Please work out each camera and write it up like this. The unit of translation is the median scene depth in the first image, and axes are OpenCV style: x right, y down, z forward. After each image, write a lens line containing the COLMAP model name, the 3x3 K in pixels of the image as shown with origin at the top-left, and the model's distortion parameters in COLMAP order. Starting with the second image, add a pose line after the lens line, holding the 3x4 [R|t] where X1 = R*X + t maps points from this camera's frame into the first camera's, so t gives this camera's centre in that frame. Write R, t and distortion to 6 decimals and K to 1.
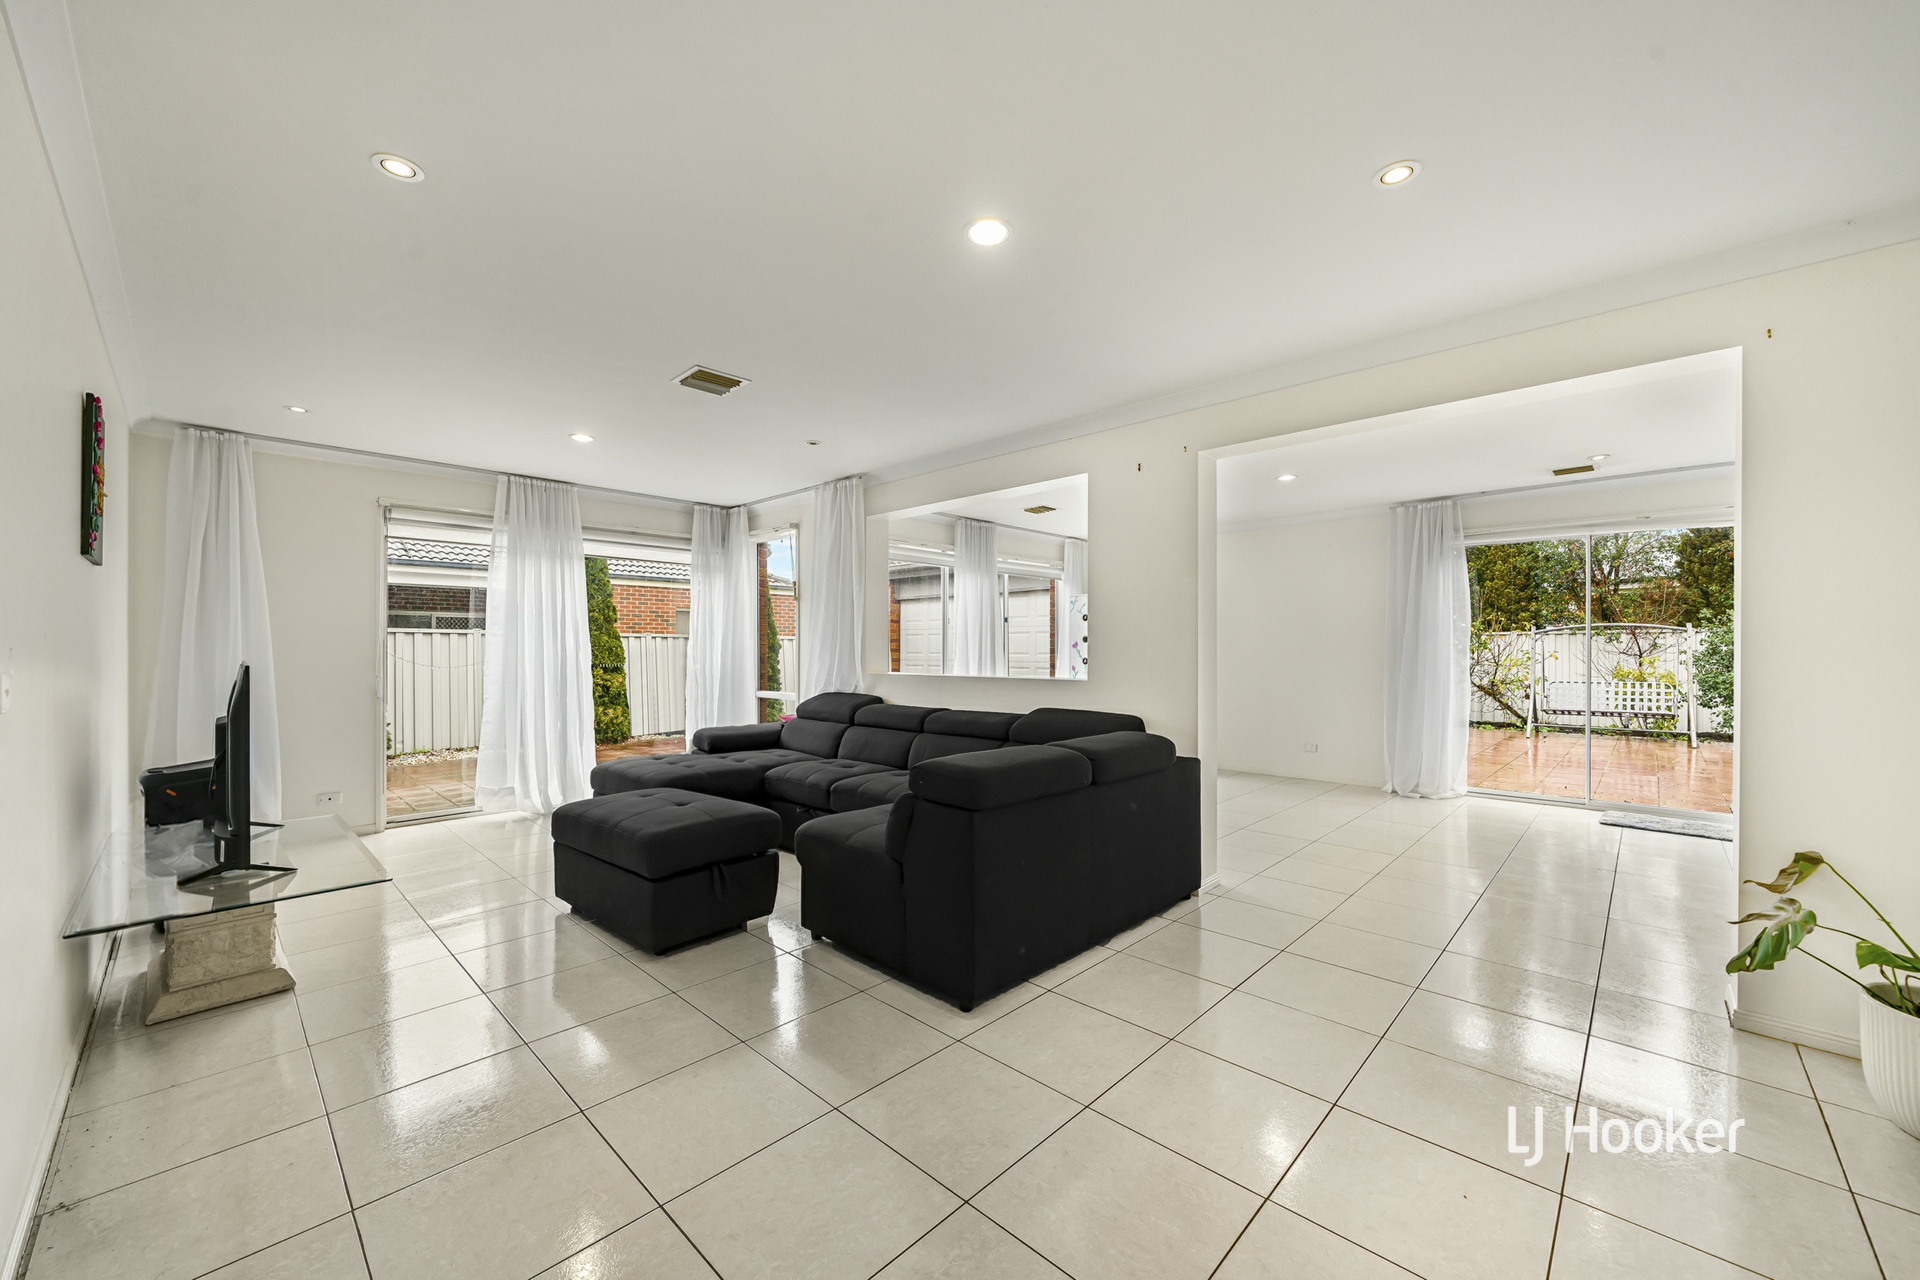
lens RADIAL K [[721.5, 0, 978.4], [0, 721.5, 646.9], [0, 0, 1]] dist [-0.003460, 0.000404]
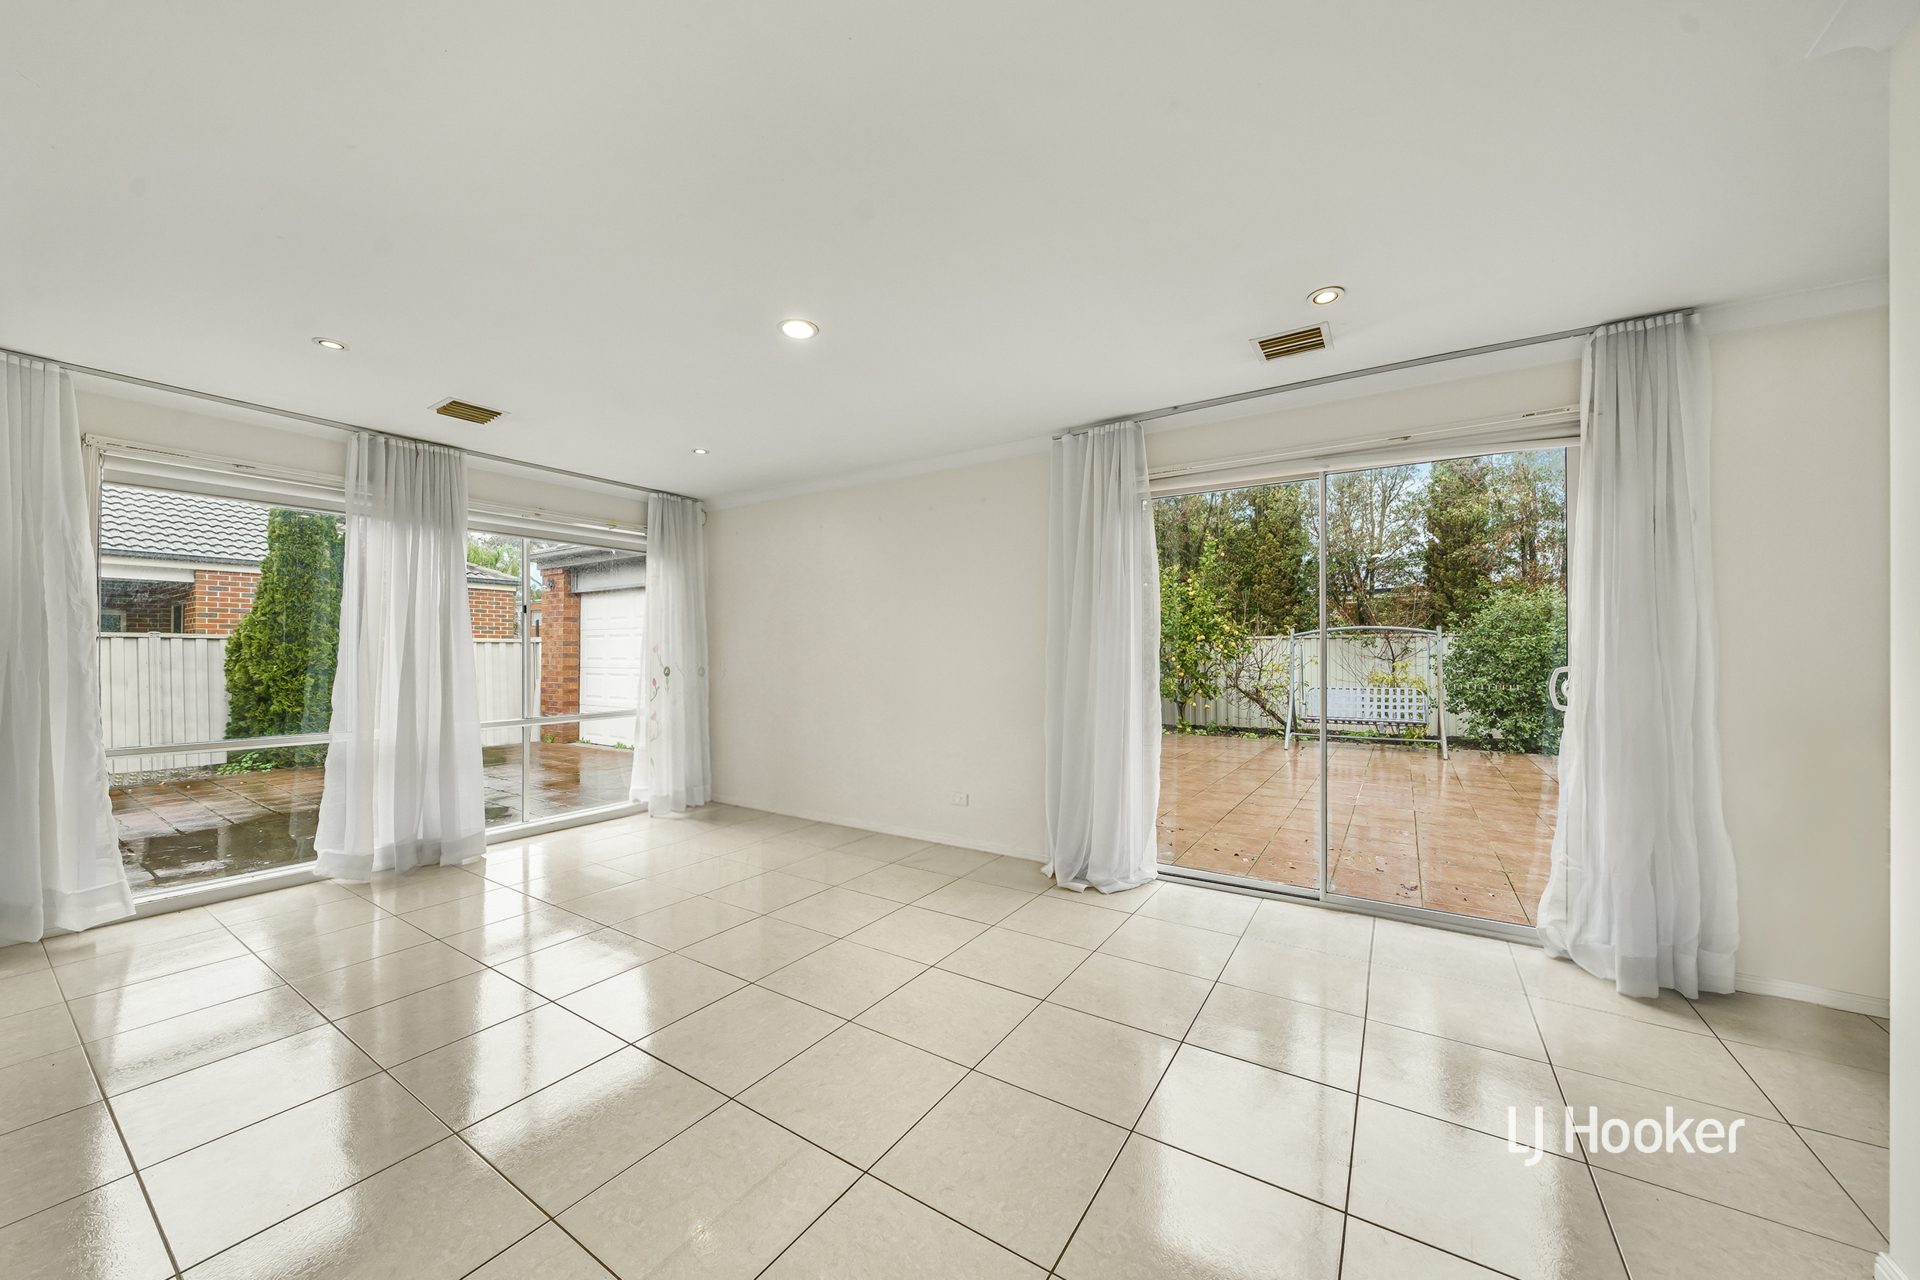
lens RADIAL K [[671.1, 0, 951.1], [0, 671.1, 646.5], [0, 0, 1]] dist [-0.000229, 0.000070]
pose [[0.986969, 0.000607, 0.160912, 0.200441], [0.000741, 0.999965, -0.008319, 0.000834], [-0.160912, 0.008330, 0.986934, 0.218843]]
